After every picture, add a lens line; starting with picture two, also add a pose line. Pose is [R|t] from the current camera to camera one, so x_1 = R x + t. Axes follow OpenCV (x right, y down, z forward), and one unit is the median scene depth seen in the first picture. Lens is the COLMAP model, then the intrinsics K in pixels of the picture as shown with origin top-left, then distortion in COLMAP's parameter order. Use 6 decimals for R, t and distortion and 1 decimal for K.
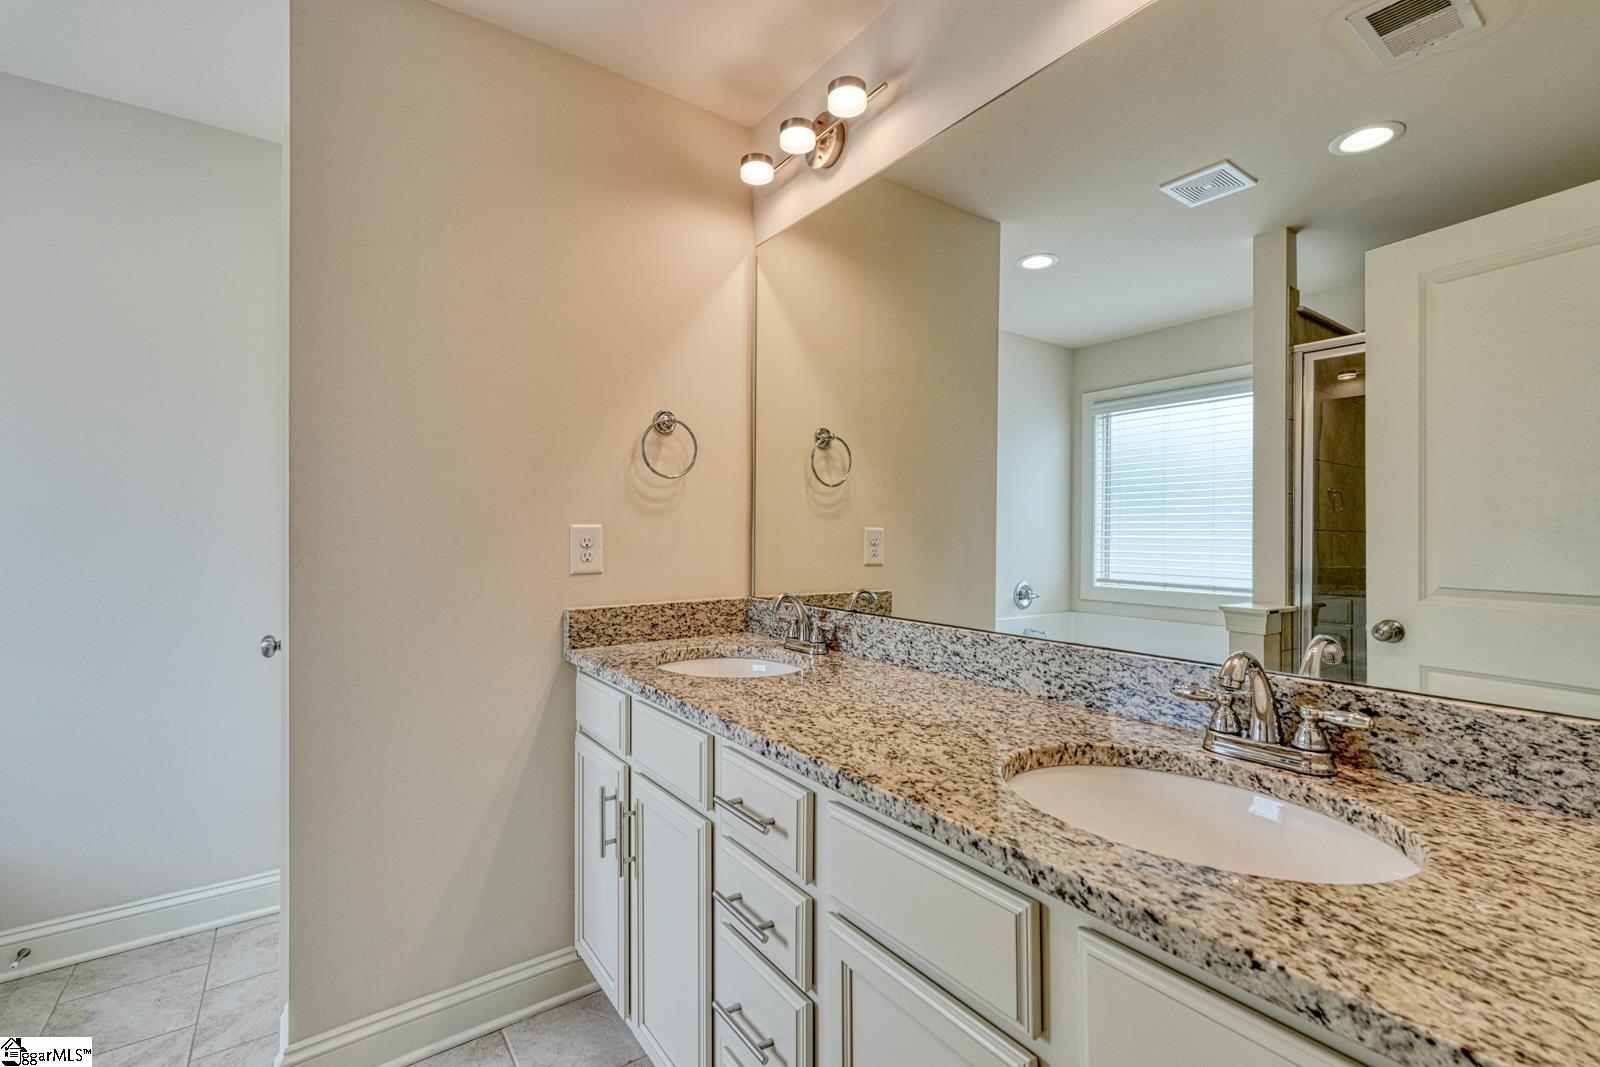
lens RADIAL K [[702.5, 0, 796.6], [0, 702.5, 528.7], [0, 0, 1]] dist [0.001867, 0.000301]
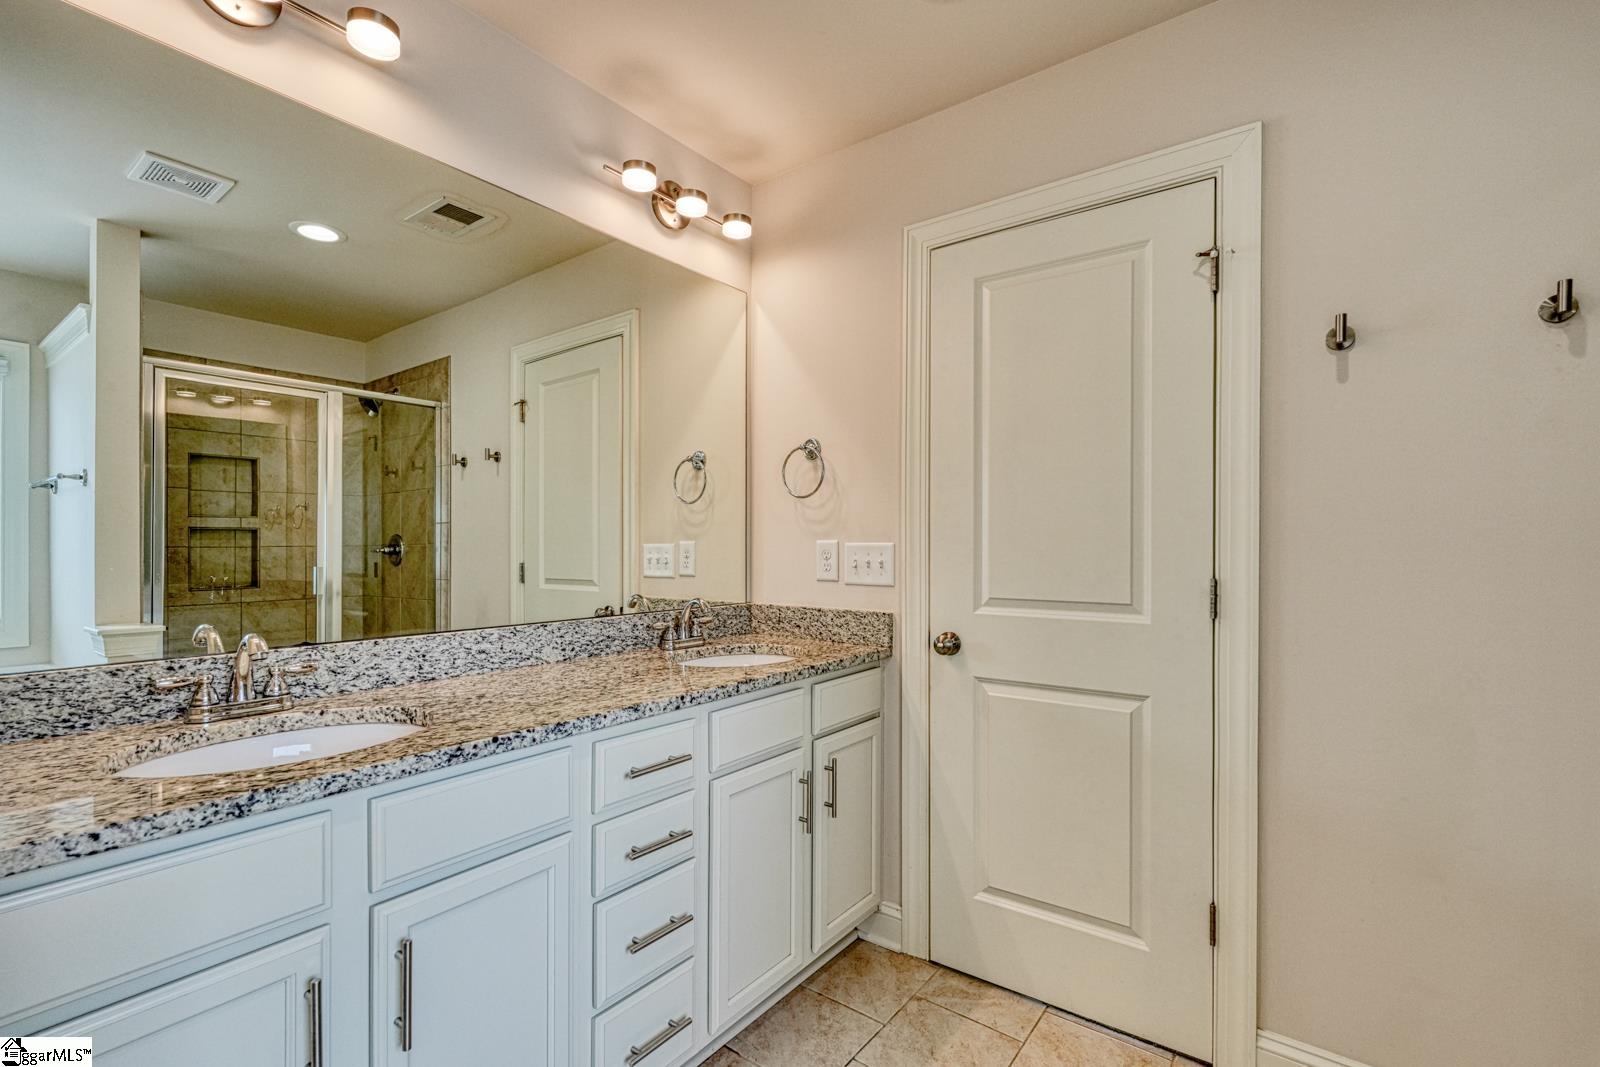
lens RADIAL K [[702.5, 0, 798.7], [0, 702.5, 542.0], [0, 0, 1]] dist [0.001867, 0.000301]
pose [[-0.289349, 0.005496, 0.957208, -1.091247], [-0.002807, 0.999974, -0.006590, 0.006861], [-0.957219, -0.004594, -0.289327, 0.903854]]
